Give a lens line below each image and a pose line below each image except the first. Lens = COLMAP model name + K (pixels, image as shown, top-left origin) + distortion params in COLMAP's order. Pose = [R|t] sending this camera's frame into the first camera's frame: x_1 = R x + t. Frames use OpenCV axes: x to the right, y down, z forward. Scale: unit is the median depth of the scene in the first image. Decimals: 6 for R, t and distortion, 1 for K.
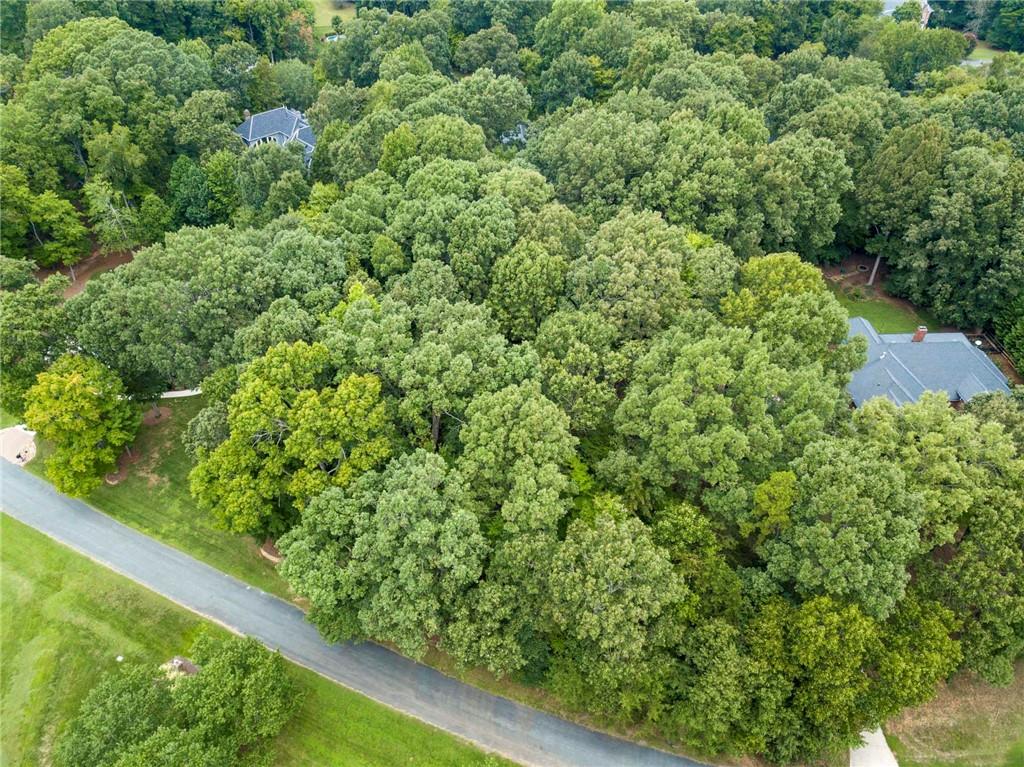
lens RADIAL K [[788.9, 0, 501.7], [0, 788.9, 382.2], [0, 0, 1]] dist [0.006708, 0.002266]
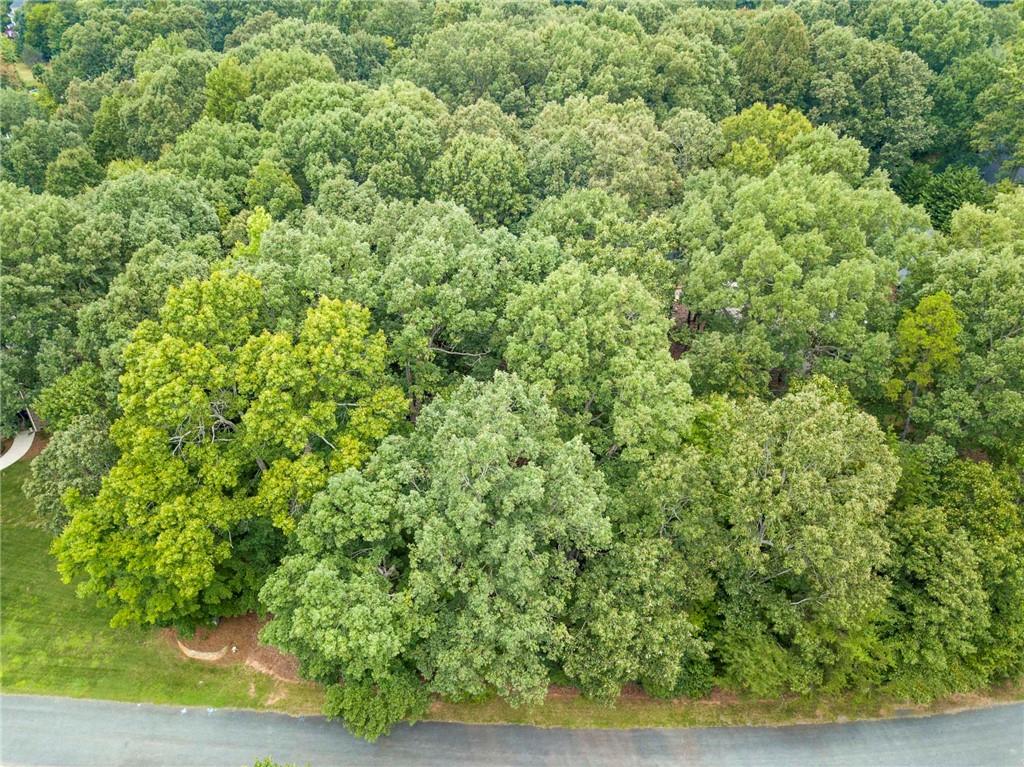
lens RADIAL K [[788.9, 0, 502.4], [0, 788.9, 384.3], [0, 0, 1]] dist [0.006708, 0.002266]
pose [[0.929653, -0.214897, 0.299272, -0.208081], [0.243295, 0.968055, -0.060640, 0.104953], [-0.276681, 0.129186, 0.952239, 0.290603]]
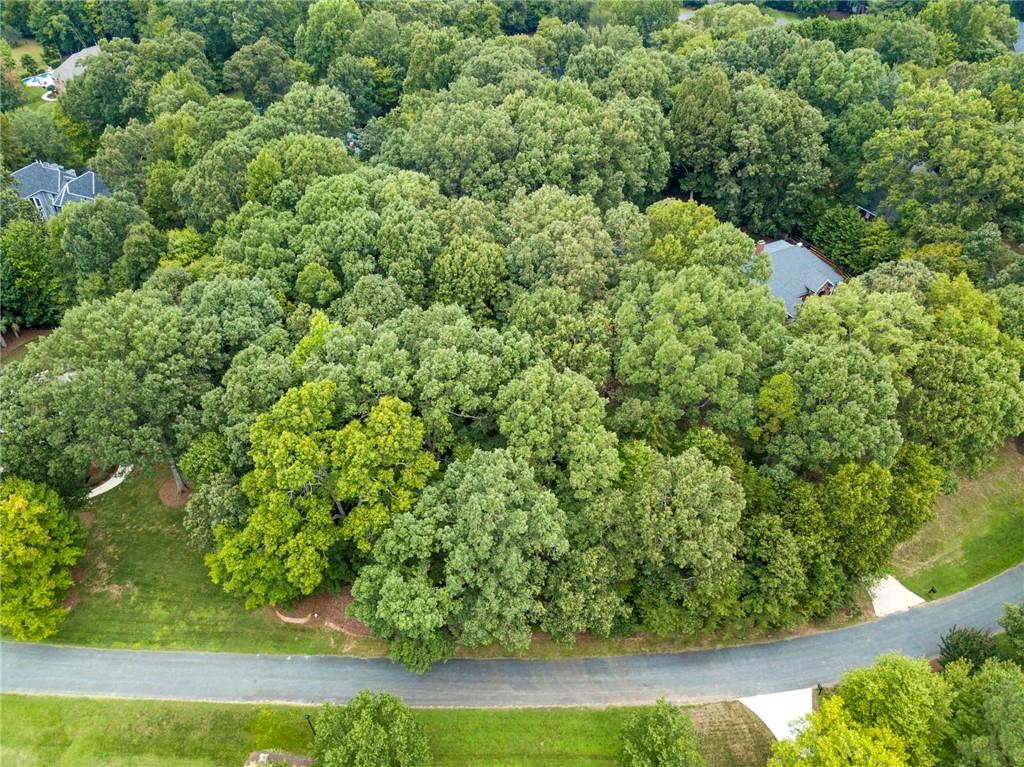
lens RADIAL K [[788.9, 0, 502.8], [0, 788.9, 382.8], [0, 0, 1]] dist [0.006708, 0.002266]
pose [[0.910536, -0.267280, 0.315415, -0.283403], [0.266367, 0.962732, 0.046865, -0.028168], [-0.316186, 0.041344, 0.947796, 0.019835]]
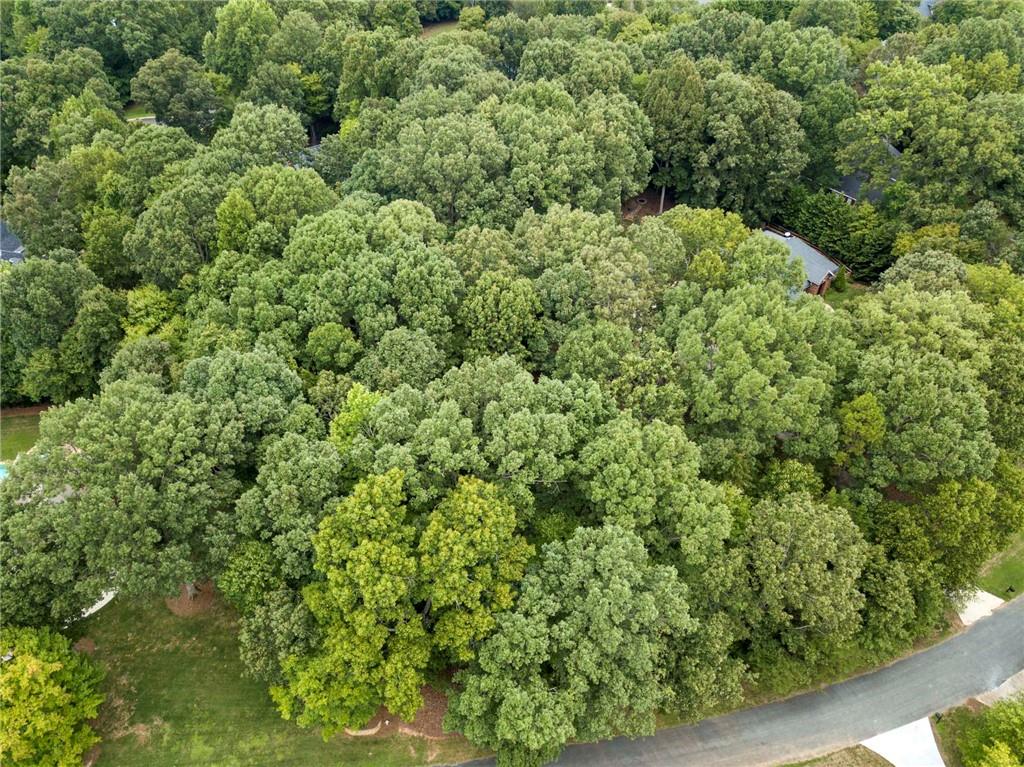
lens RADIAL K [[788.9, 0, 503.3], [0, 788.9, 383.7], [0, 0, 1]] dist [0.006708, 0.002266]
pose [[0.825513, -0.375630, 0.421225, -0.376738], [0.363365, 0.924818, 0.112594, -0.152840], [-0.431850, 0.060110, 0.899940, 0.168876]]
